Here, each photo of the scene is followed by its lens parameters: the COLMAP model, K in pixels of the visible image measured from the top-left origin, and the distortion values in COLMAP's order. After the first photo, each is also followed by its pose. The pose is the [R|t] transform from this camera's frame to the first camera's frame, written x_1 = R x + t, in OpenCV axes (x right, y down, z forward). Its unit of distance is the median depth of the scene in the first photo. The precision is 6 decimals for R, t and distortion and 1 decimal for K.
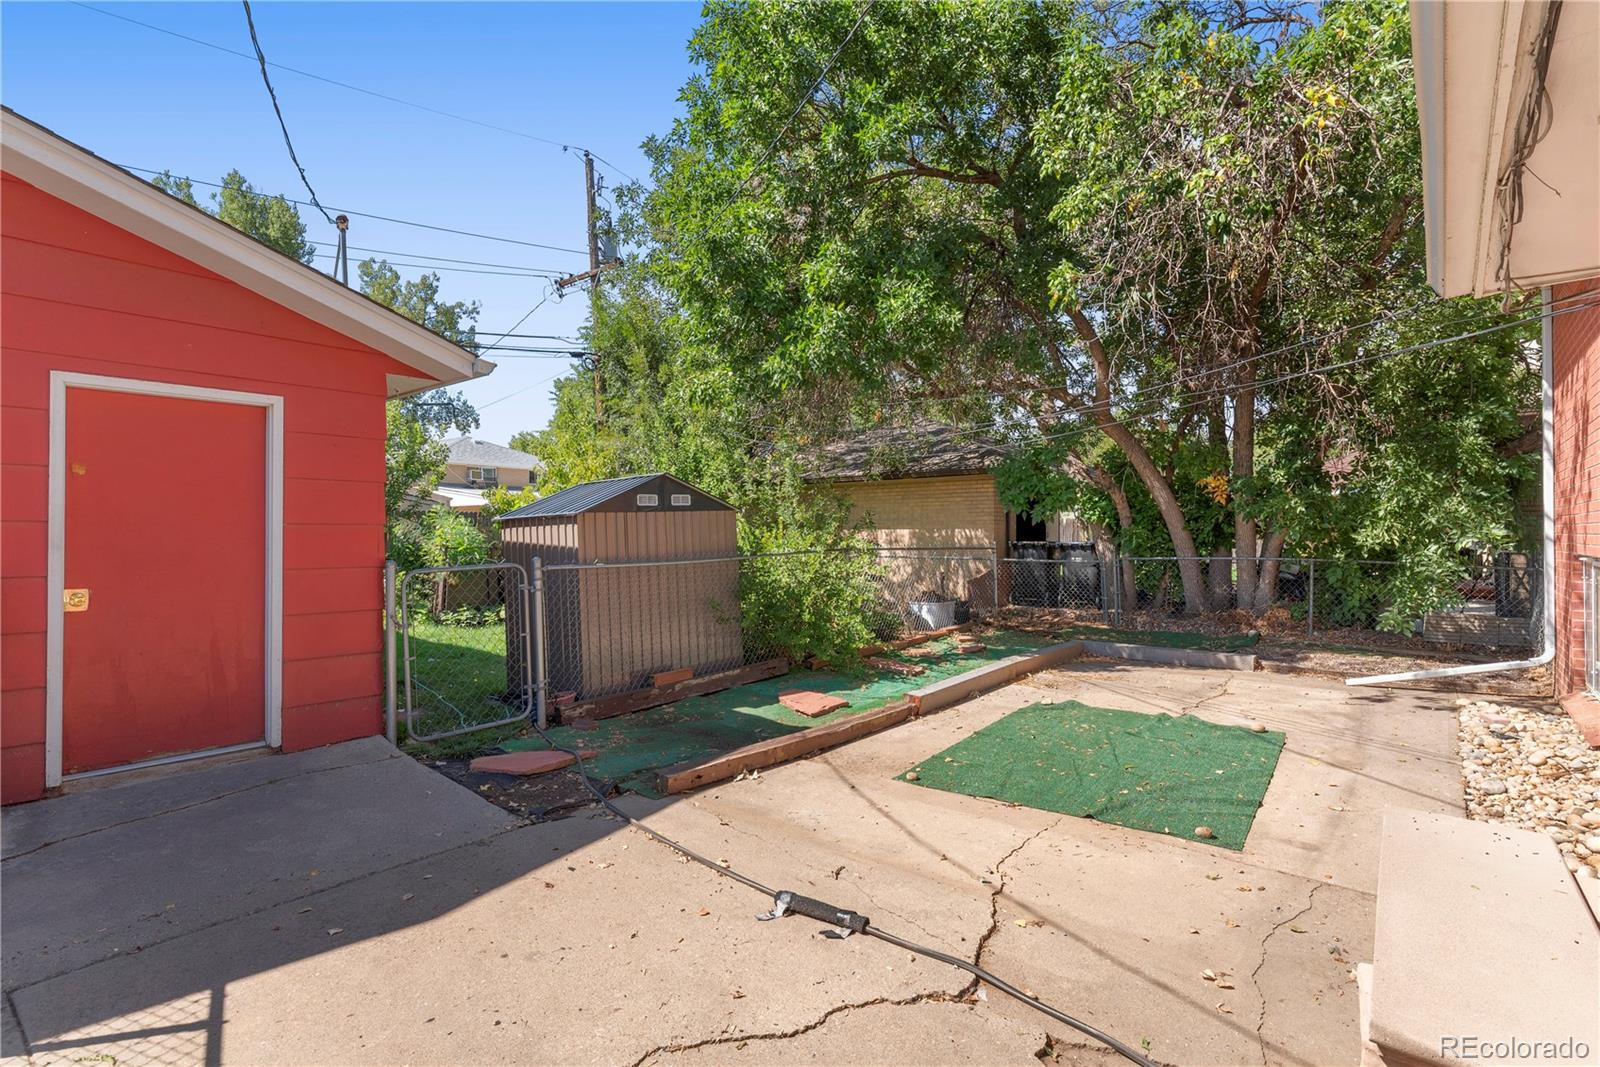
lens RADIAL K [[775.8, 0, 801.1], [0, 775.8, 516.4], [0, 0, 1]] dist [0.000766, 0.000394]
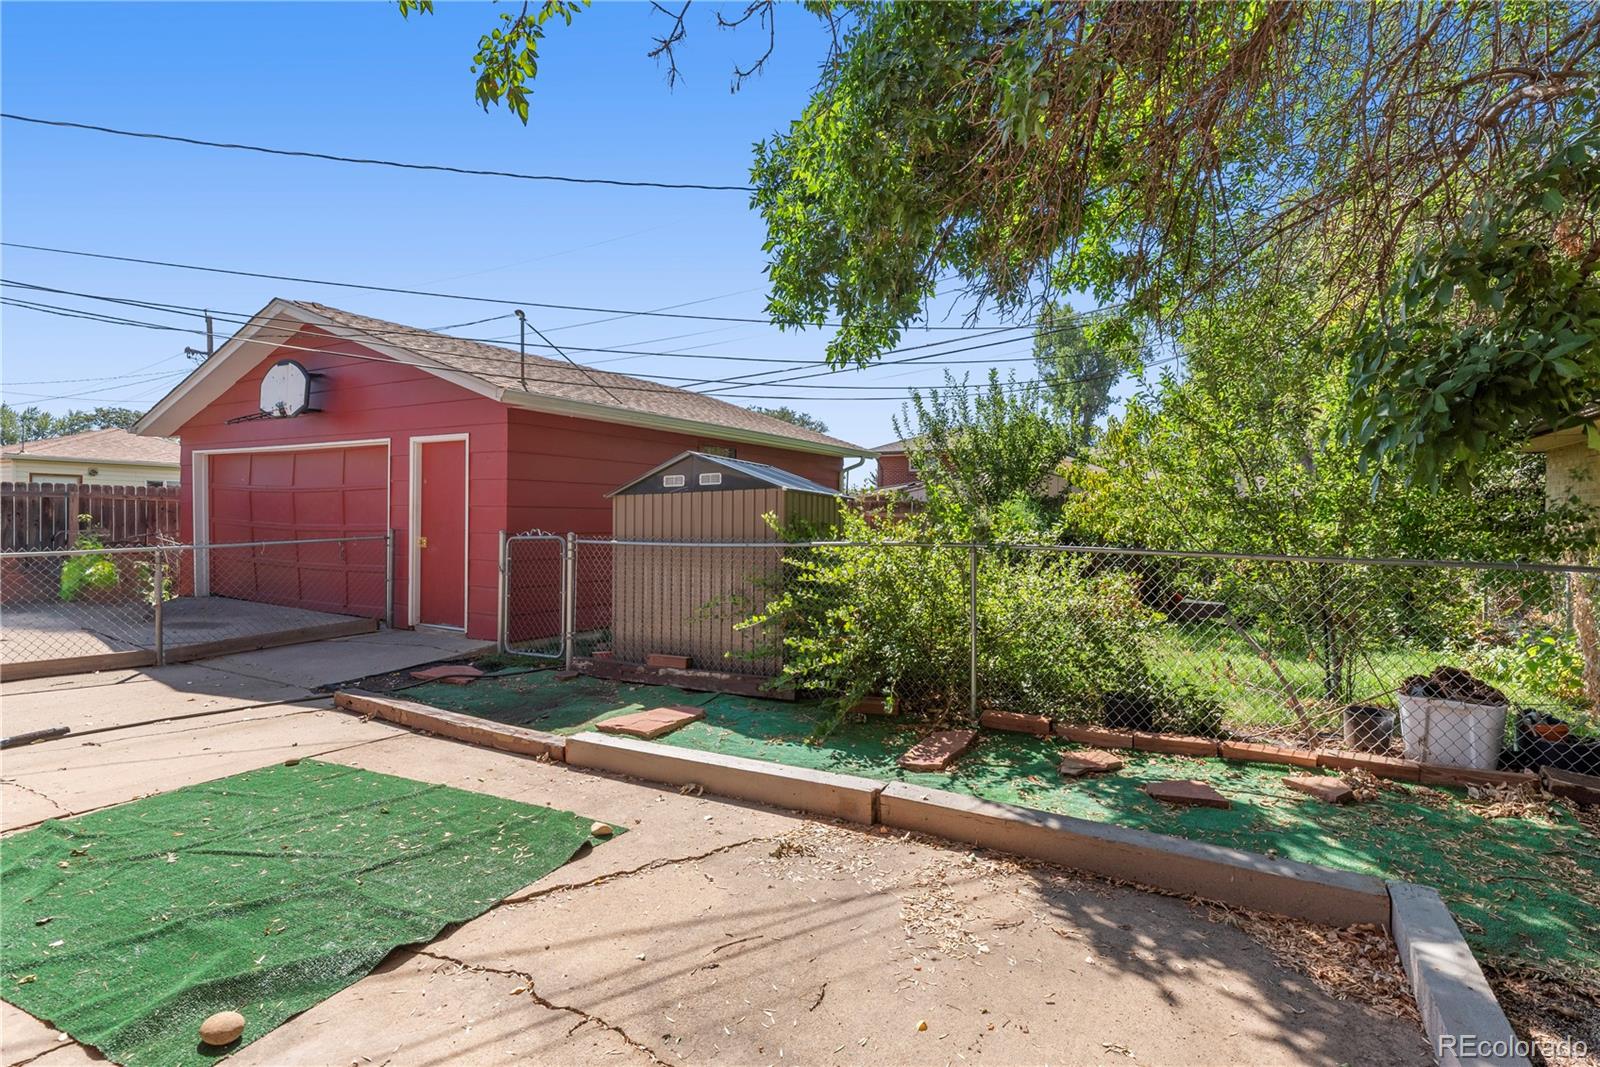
lens RADIAL K [[775.8, 0, 801.1], [0, 775.8, 516.4], [0, 0, 1]] dist [0.000766, 0.000394]
pose [[0.177316, -0.000953, -0.984154, 0.837578], [0.004908, 0.999988, -0.000084, 0.026210], [0.984142, -0.004816, 0.177318, 1.011682]]
